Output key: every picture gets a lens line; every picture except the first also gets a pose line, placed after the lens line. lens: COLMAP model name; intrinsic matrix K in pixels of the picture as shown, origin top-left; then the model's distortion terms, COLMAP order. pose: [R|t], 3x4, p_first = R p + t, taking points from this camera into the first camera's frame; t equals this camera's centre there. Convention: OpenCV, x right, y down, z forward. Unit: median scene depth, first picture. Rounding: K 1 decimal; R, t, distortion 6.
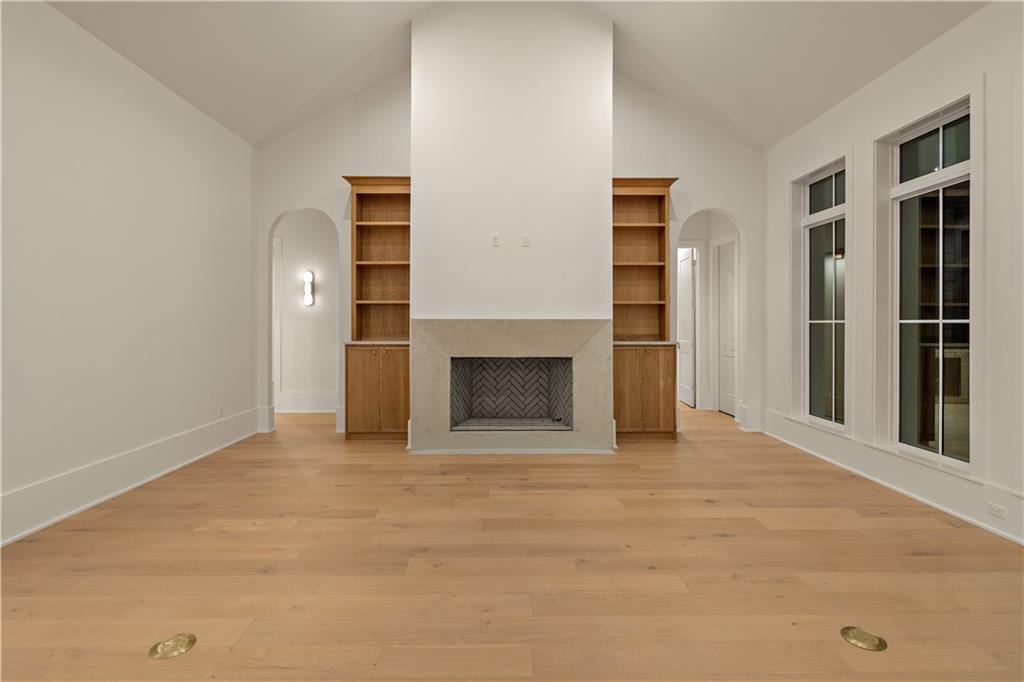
lens RADIAL K [[499.0, 0, 511.8], [0, 499.0, 319.1], [0, 0, 1]] dist [-0.000431, 0.002400]
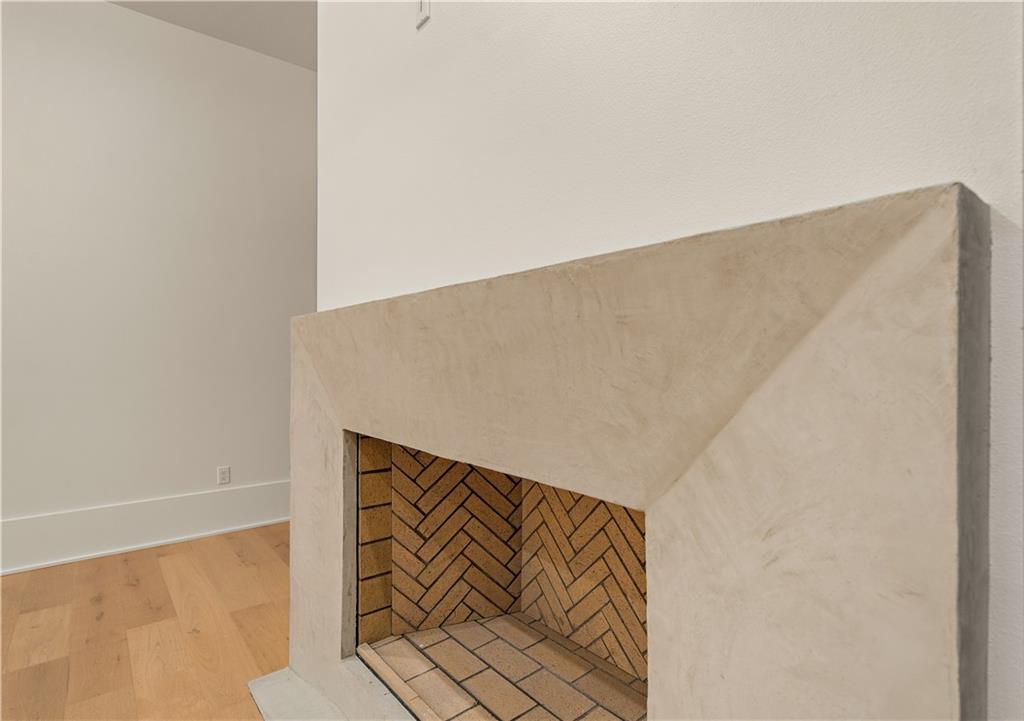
lens RADIAL K [[515.3, 0, 543.9], [0, 515.3, 349.7], [0, 0, 1]] dist [-0.038336, 0.000213]
pose [[0.628584, -0.021695, -0.777439, 0.218185], [0.010871, 0.999758, -0.019110, 0.031435], [0.777666, 0.003561, 0.628668, 0.873262]]
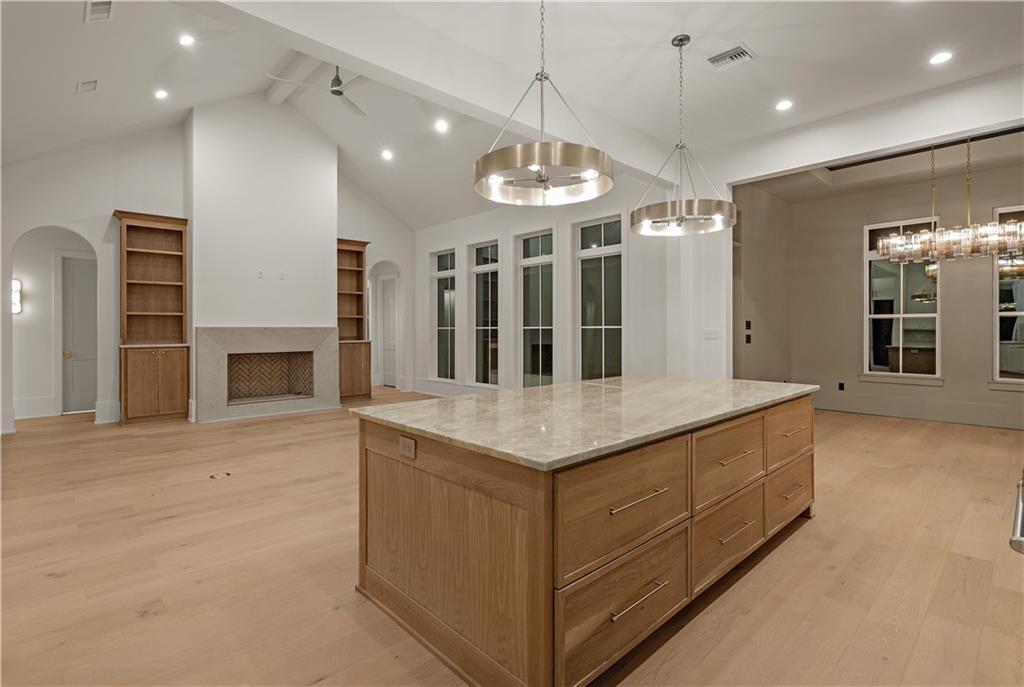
lens RADIAL K [[485.7, 0, 505.0], [0, 485.7, 325.1], [0, 0, 1]] dist [0.001821, 0.001448]
pose [[0.744966, 0.002092, 0.667099, -0.450029], [0.000747, 0.999992, -0.003970, 0.000794], [-0.667102, 0.003456, 0.744958, -0.551015]]
